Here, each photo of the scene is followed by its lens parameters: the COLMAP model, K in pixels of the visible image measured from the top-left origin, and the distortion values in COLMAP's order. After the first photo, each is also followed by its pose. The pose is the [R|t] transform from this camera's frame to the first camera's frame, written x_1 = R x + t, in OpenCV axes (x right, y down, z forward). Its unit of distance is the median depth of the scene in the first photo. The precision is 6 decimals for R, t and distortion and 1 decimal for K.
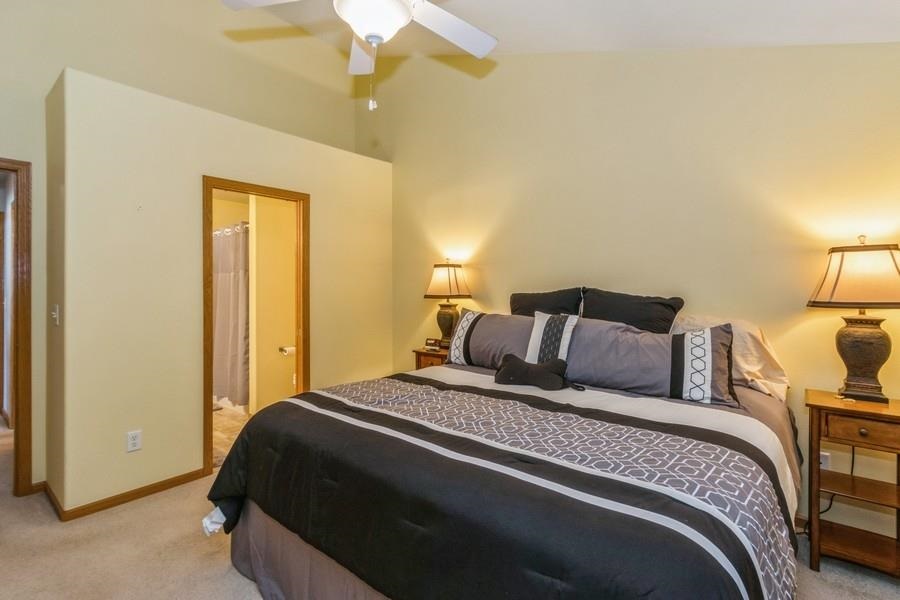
lens RADIAL K [[405.5, 0, 450.4], [0, 405.5, 285.6], [0, 0, 1]] dist [0.000078, 0.000344]
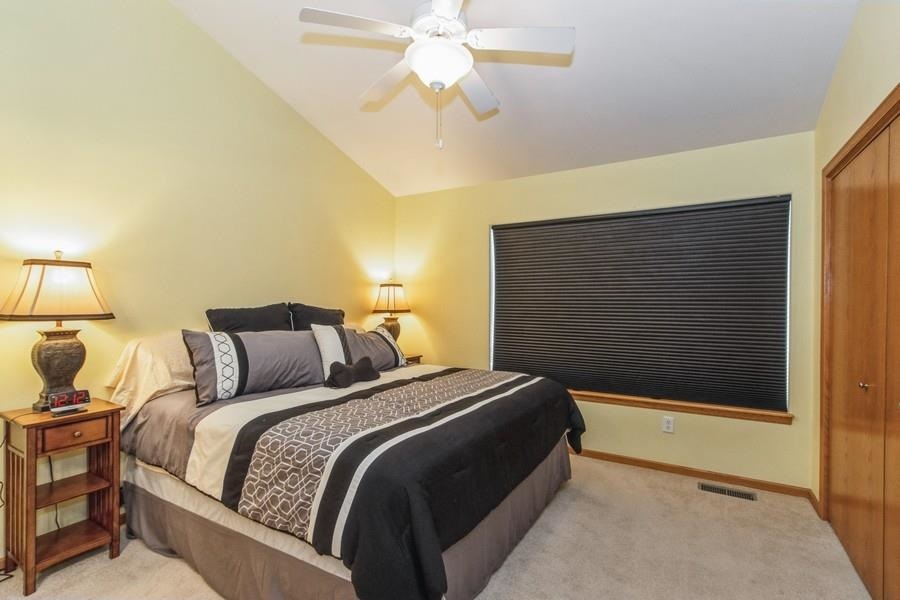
lens RADIAL K [[412.6, 0, 450.0], [0, 412.6, 300.0], [0, 0, 1]] dist [-0.000230, -0.000062]
pose [[-0.108710, 0.006327, 0.994053, -0.169407], [-0.010836, 0.999913, -0.007549, 0.000194], [-0.994014, -0.011592, -0.108632, 0.134455]]
